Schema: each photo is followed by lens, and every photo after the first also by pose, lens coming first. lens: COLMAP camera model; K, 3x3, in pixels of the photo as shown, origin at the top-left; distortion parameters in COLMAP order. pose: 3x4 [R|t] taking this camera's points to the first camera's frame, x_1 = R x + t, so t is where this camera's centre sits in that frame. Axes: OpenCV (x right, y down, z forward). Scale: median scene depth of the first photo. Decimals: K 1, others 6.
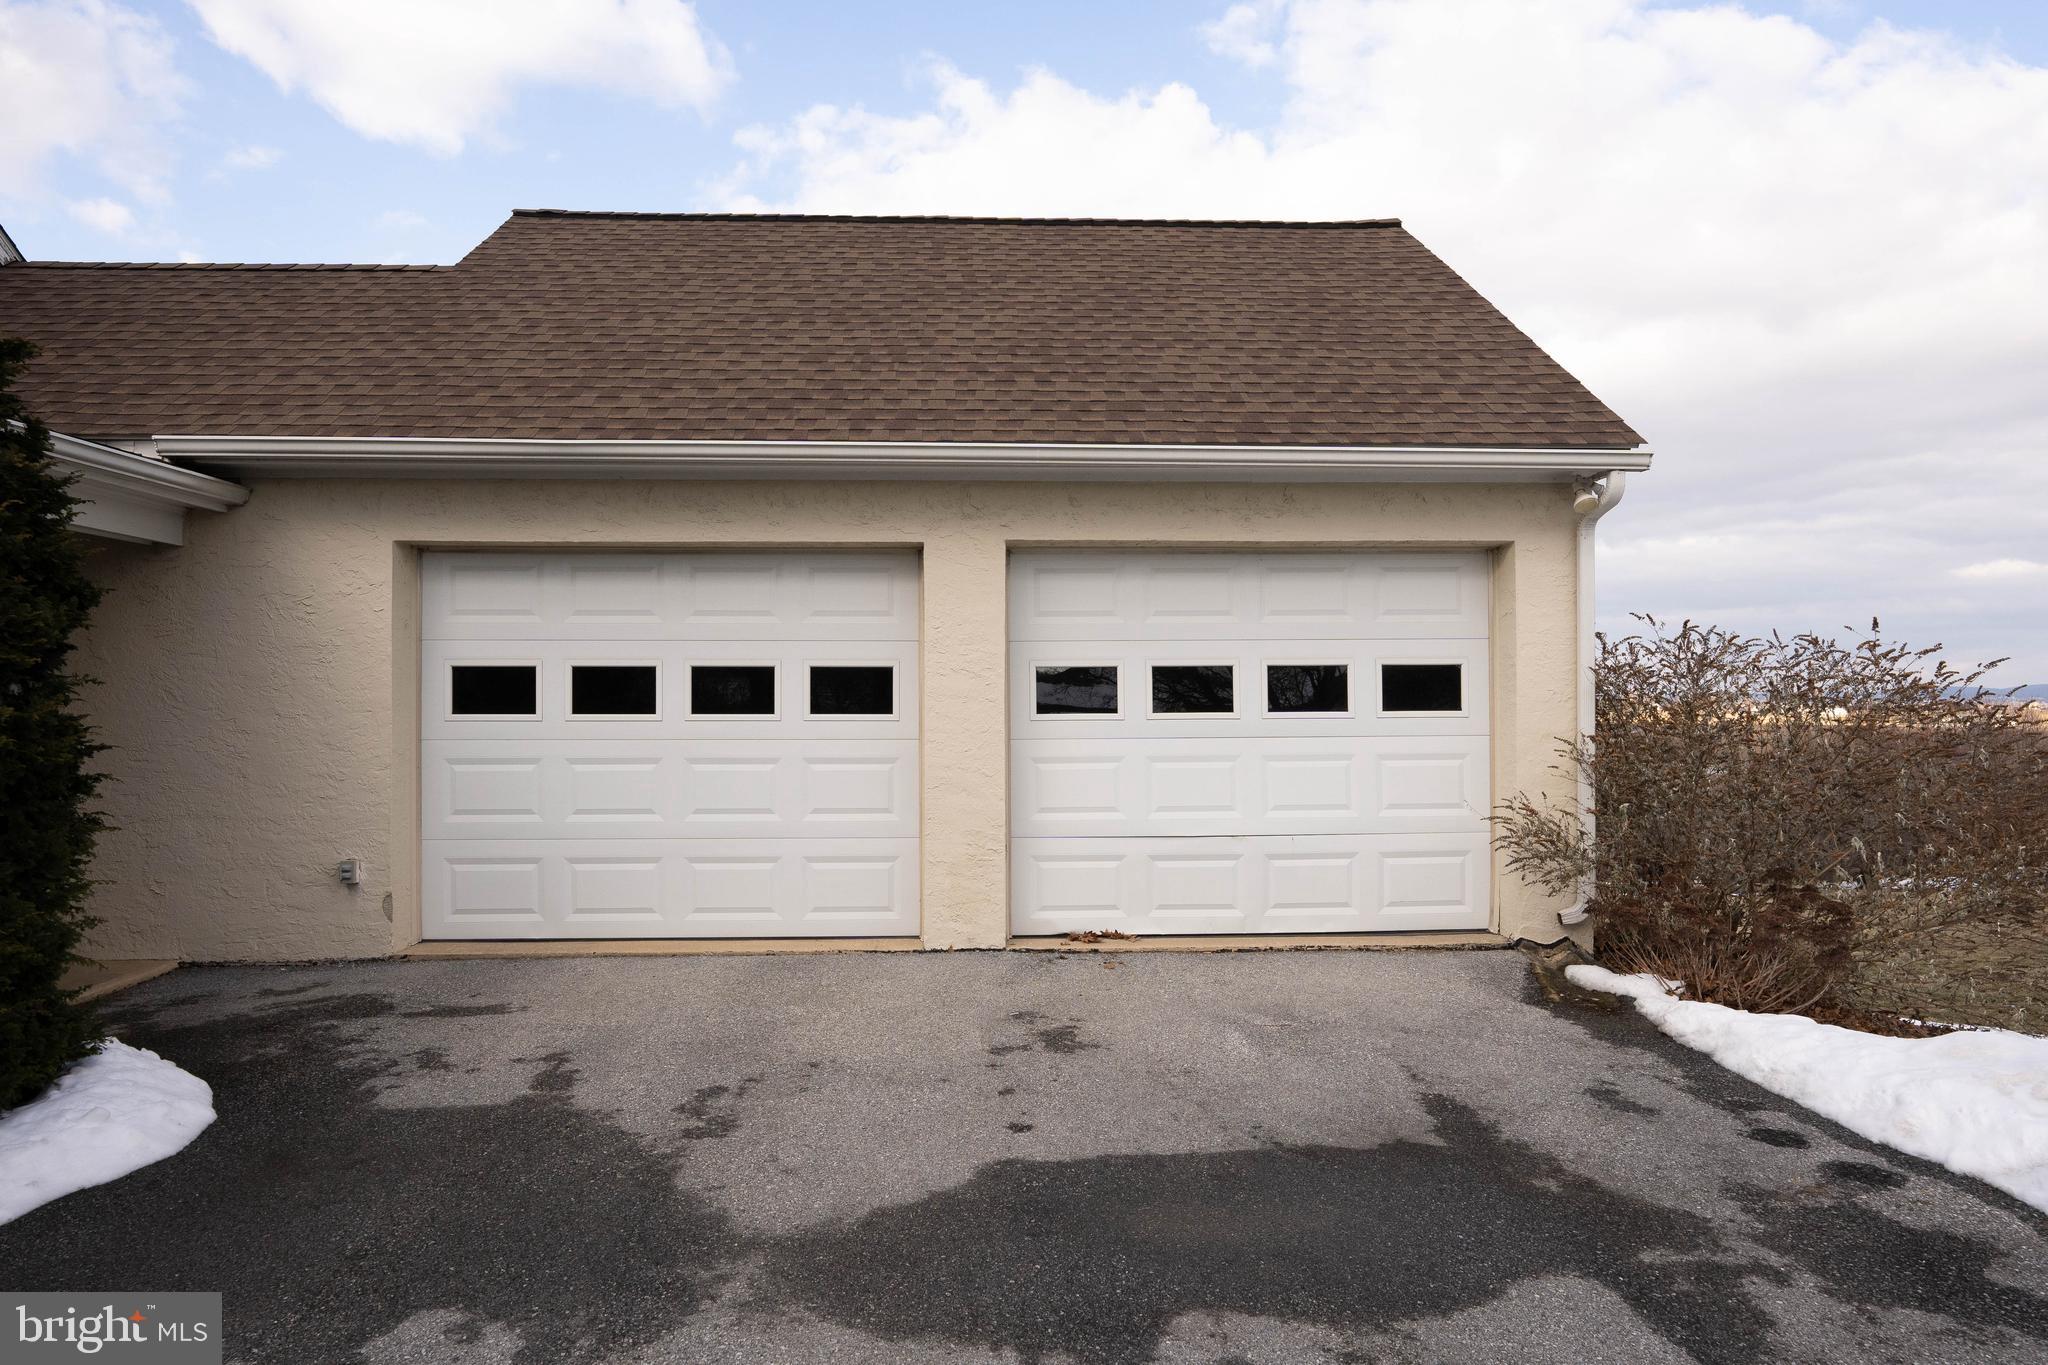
lens RADIAL K [[1285.8, 0, 1024.0], [0, 1285.8, 682.5], [0, 0, 1]] dist [-0.000560, -0.003113]
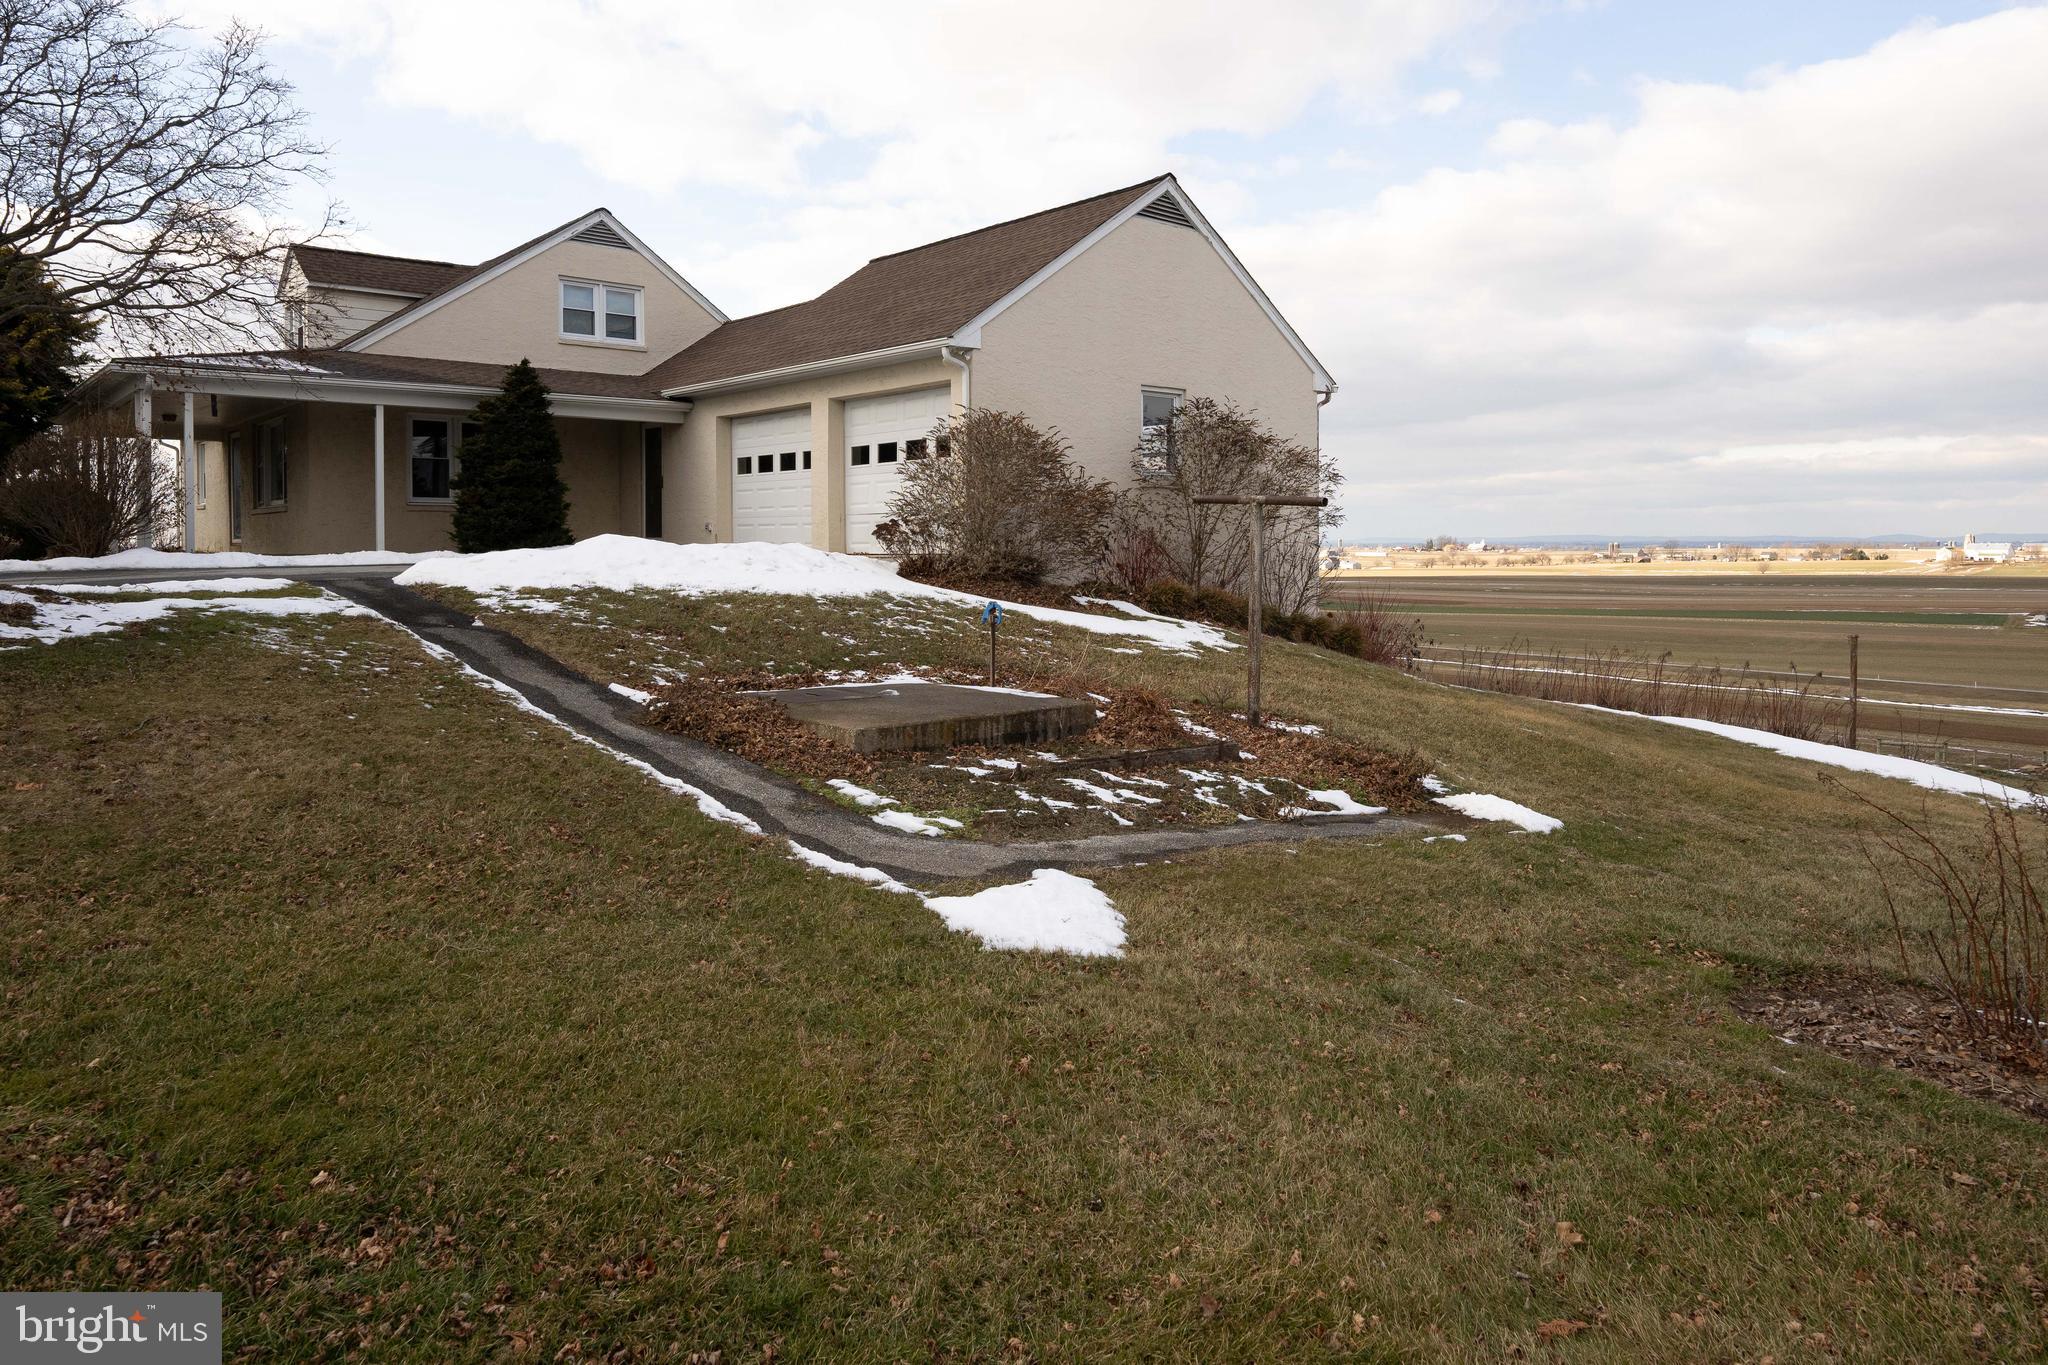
lens RADIAL K [[1285.8, 0, 1024.0], [0, 1285.8, 682.5], [0, 0, 1]] dist [-0.000560, -0.003113]
pose [[0.641013, 0.081403, -0.763201, 2.221902], [0.002323, 0.994150, 0.107988, 0.177971], [0.767527, -0.070995, 0.637073, -0.395767]]
